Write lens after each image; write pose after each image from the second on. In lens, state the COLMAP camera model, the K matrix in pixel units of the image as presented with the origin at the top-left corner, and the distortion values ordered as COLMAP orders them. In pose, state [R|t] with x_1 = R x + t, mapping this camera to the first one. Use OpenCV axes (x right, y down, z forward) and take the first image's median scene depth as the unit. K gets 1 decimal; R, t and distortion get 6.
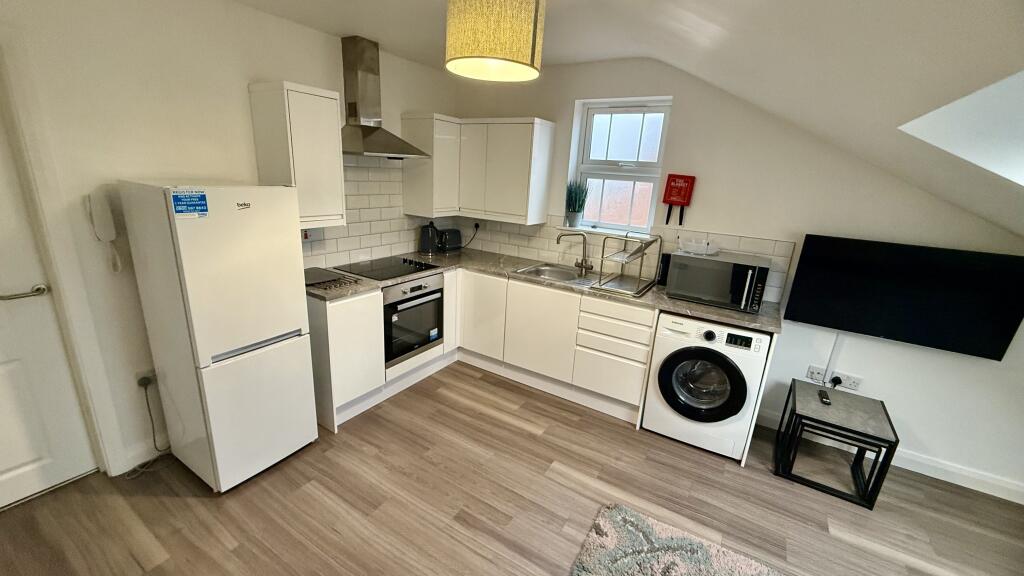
lens RADIAL K [[407.1, 0, 514.9], [0, 407.1, 291.3], [0, 0, 1]] dist [-0.009740, 0.000385]
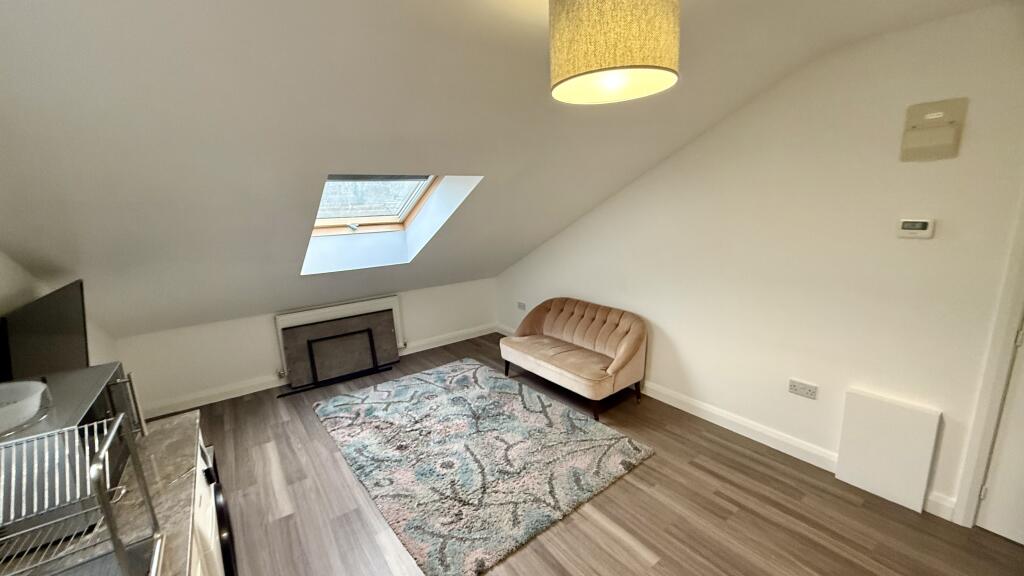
lens RADIAL K [[407.1, 0, 503.7], [0, 407.1, 286.0], [0, 0, 1]] dist [-0.009740, 0.000385]
pose [[-0.926067, -0.096396, 0.364839, -0.106687], [0.090527, 0.881840, 0.462778, -0.360124], [-0.366339, 0.461591, -0.807917, 1.133762]]
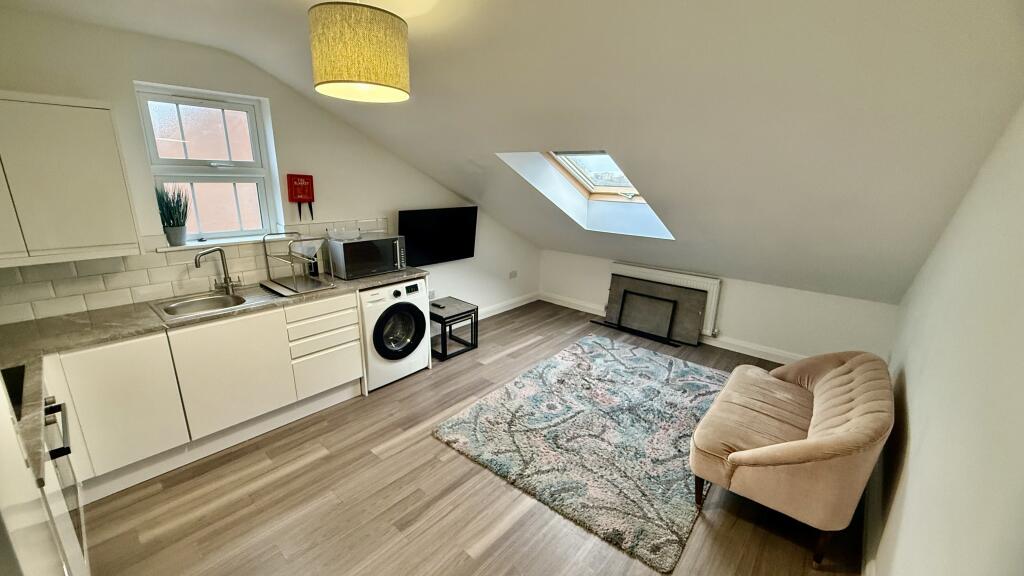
lens RADIAL K [[407.1, 0, 512.4], [0, 407.1, 286.9], [0, 0, 1]] dist [-0.009740, 0.000385]
pose [[0.159117, -0.310504, 0.937160, -0.684383], [0.266175, 0.927595, 0.262143, -0.155979], [-0.950701, 0.207737, 0.230244, 0.297094]]
